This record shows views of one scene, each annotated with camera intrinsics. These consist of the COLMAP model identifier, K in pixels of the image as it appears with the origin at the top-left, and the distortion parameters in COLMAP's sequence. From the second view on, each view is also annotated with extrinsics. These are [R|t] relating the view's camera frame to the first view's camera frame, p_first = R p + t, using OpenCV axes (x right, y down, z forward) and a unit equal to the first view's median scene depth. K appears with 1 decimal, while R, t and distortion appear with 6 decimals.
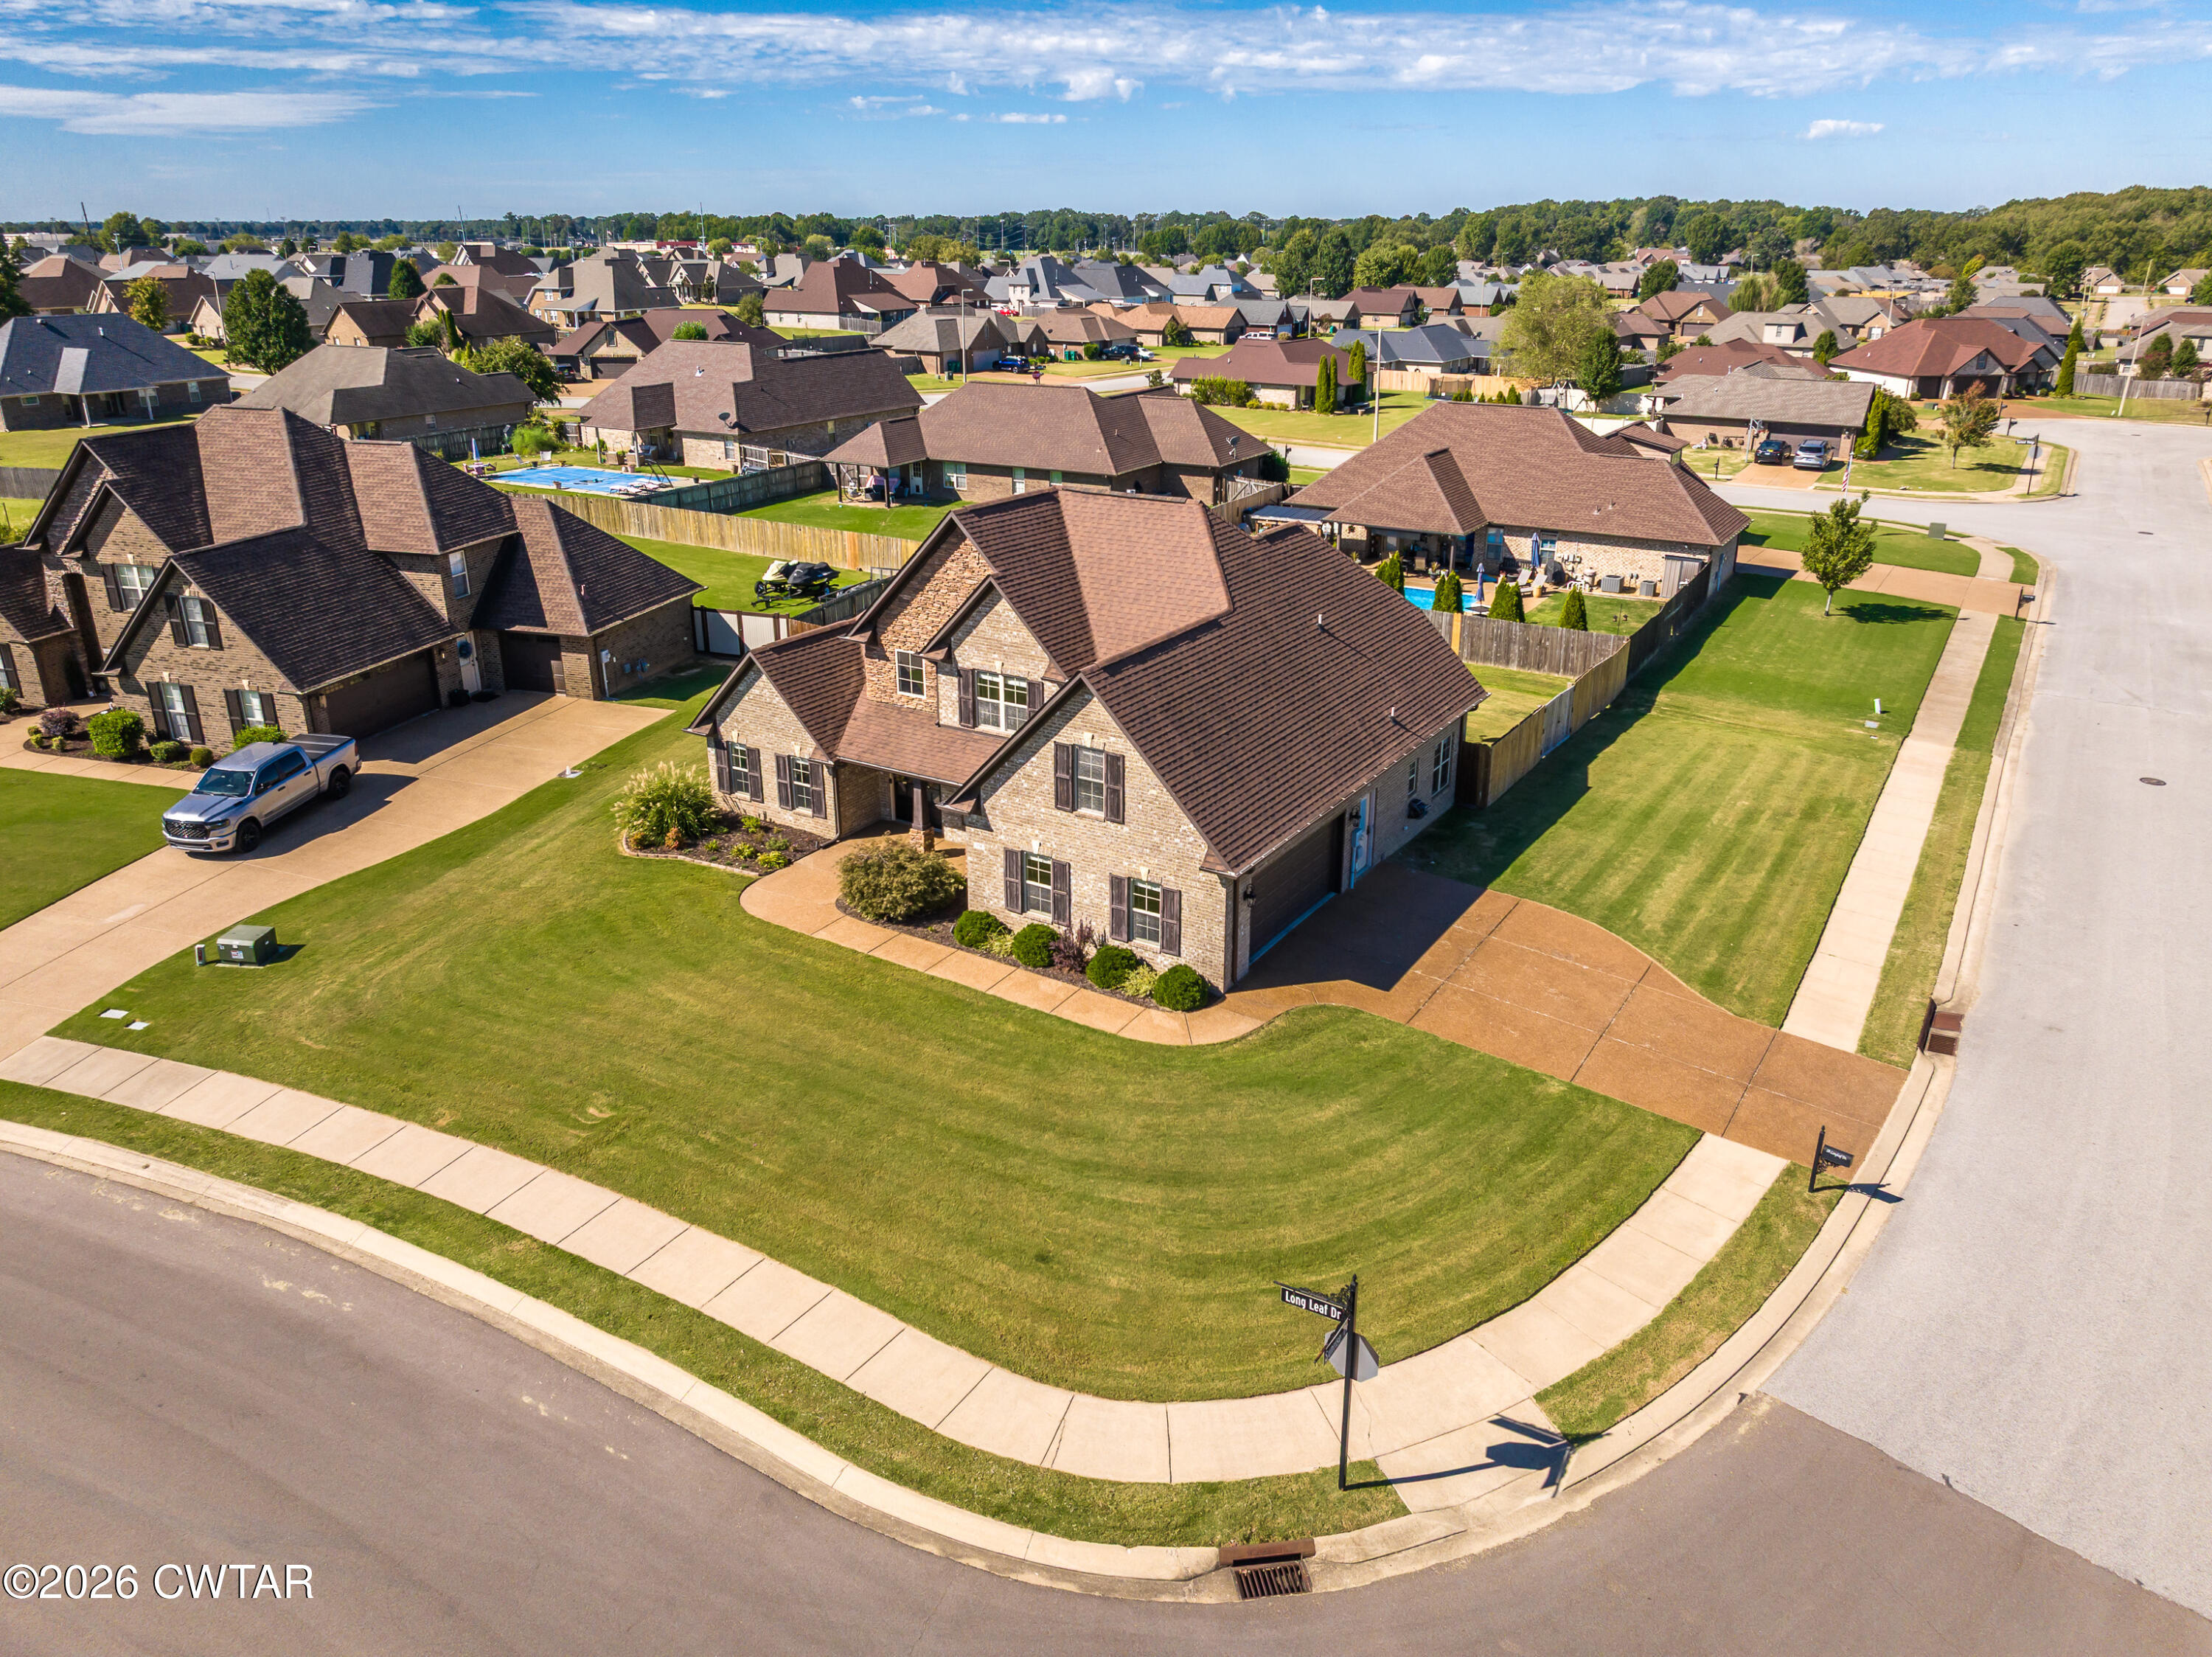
lens RADIAL K [[1556.5, 0, 1115.0], [0, 1556.5, 810.4], [0, 0, 1]] dist [-0.029522, 0.016669]
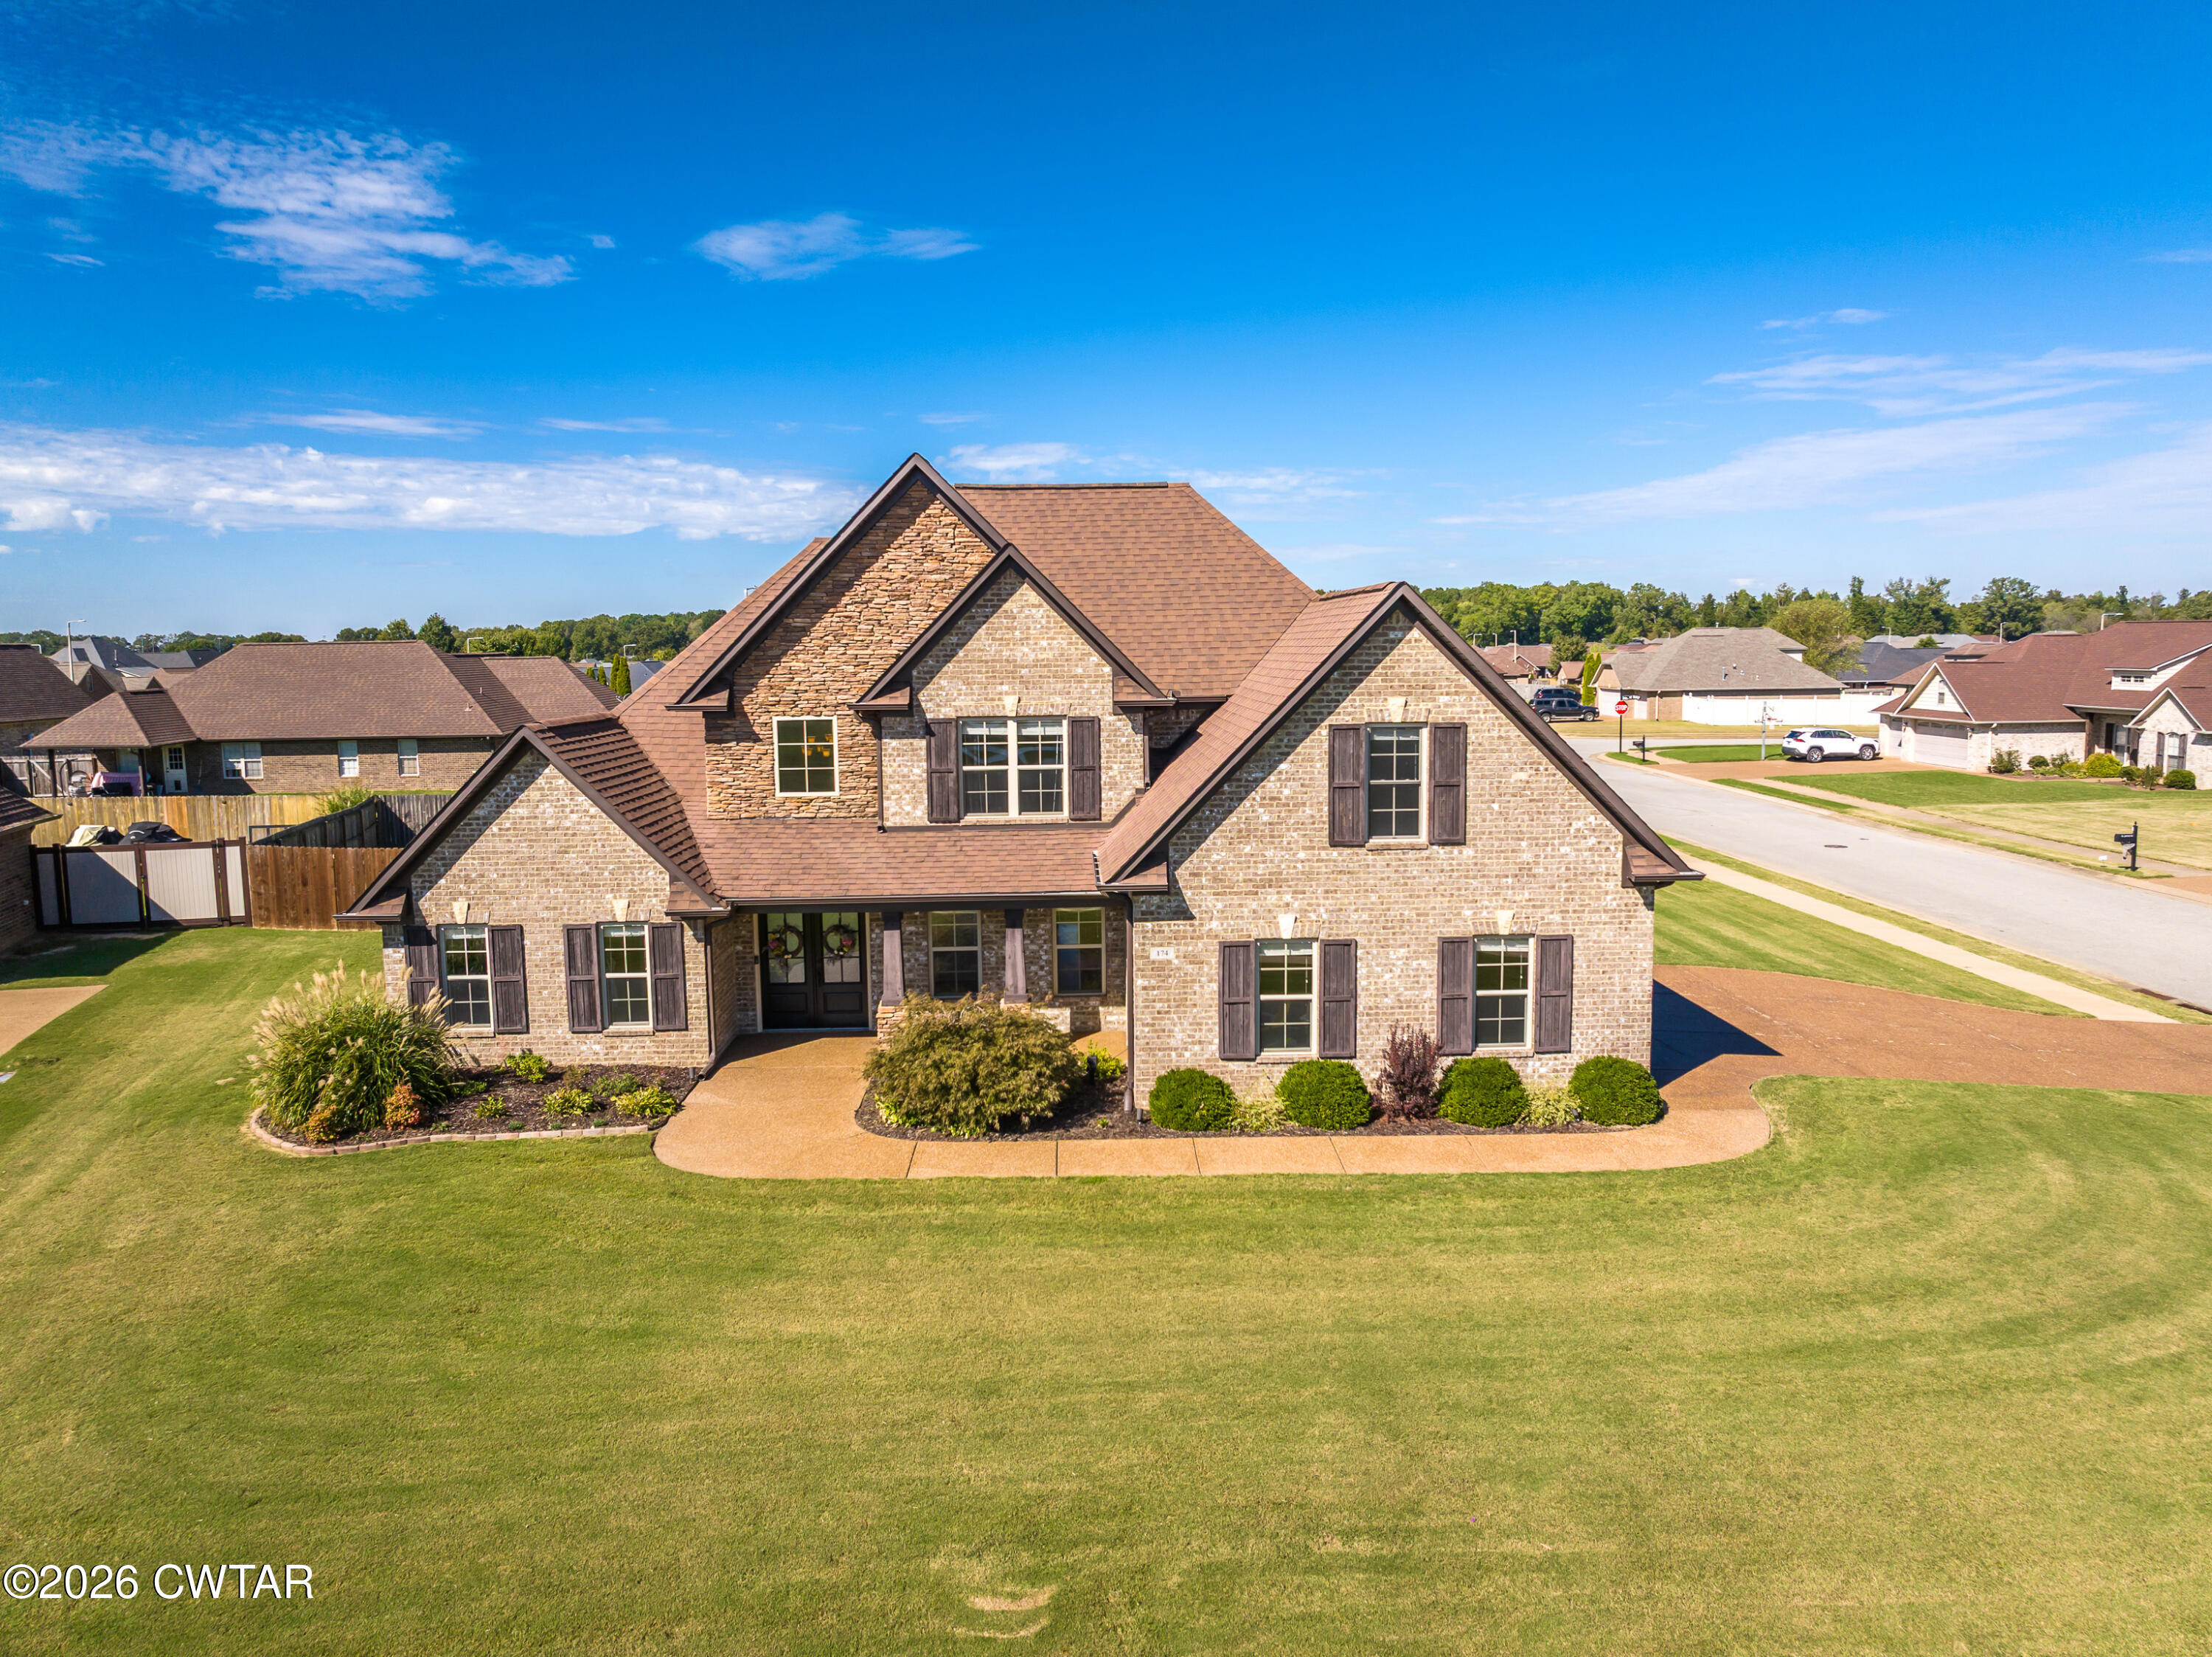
lens RADIAL K [[1556.5, 0, 1115.0], [0, 1556.5, 810.4], [0, 0, 1]] dist [-0.029522, 0.016669]
pose [[0.831988, -0.070995, 0.550233, -0.350382], [0.209989, 0.958289, -0.193871, 0.067681], [-0.513518, 0.276841, 0.812193, 0.462295]]
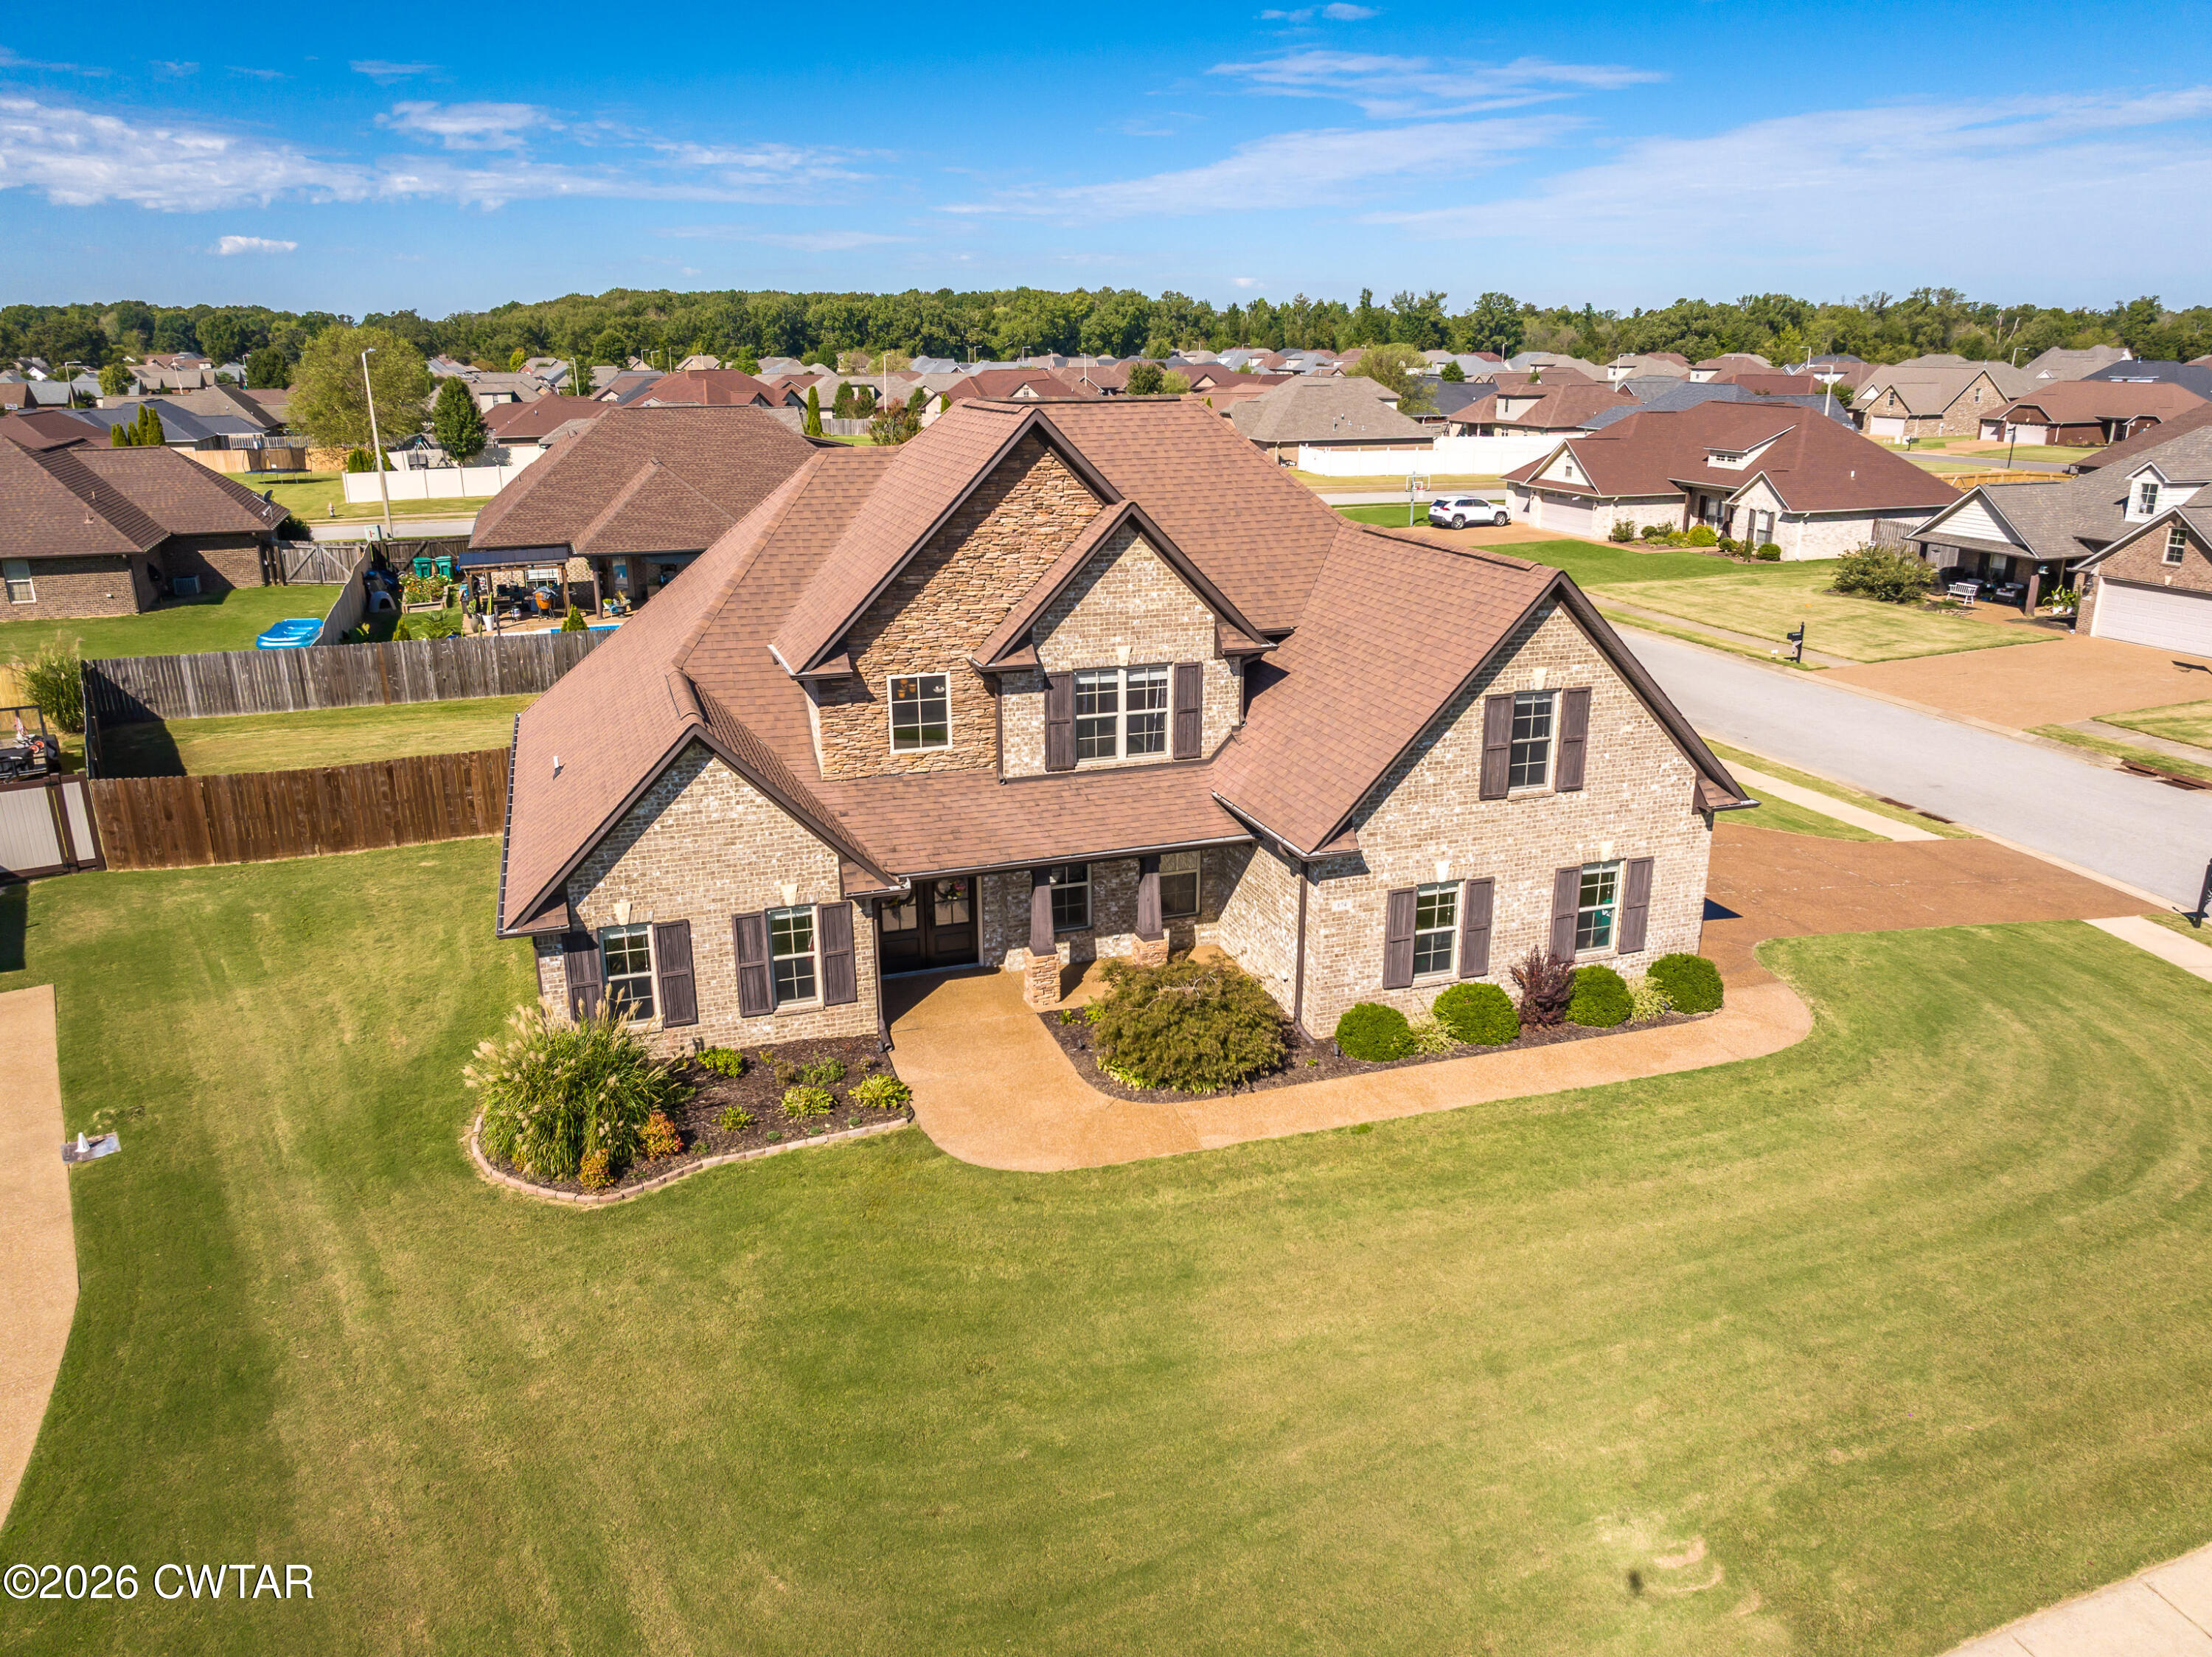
lens RADIAL K [[1556.5, 0, 1115.0], [0, 1556.5, 810.4], [0, 0, 1]] dist [-0.029522, 0.016669]
pose [[0.628243, -0.229514, 0.743394, -0.517166], [0.278827, 0.958448, 0.060272, -0.066108], [-0.726338, 0.169412, 0.666133, 0.552675]]
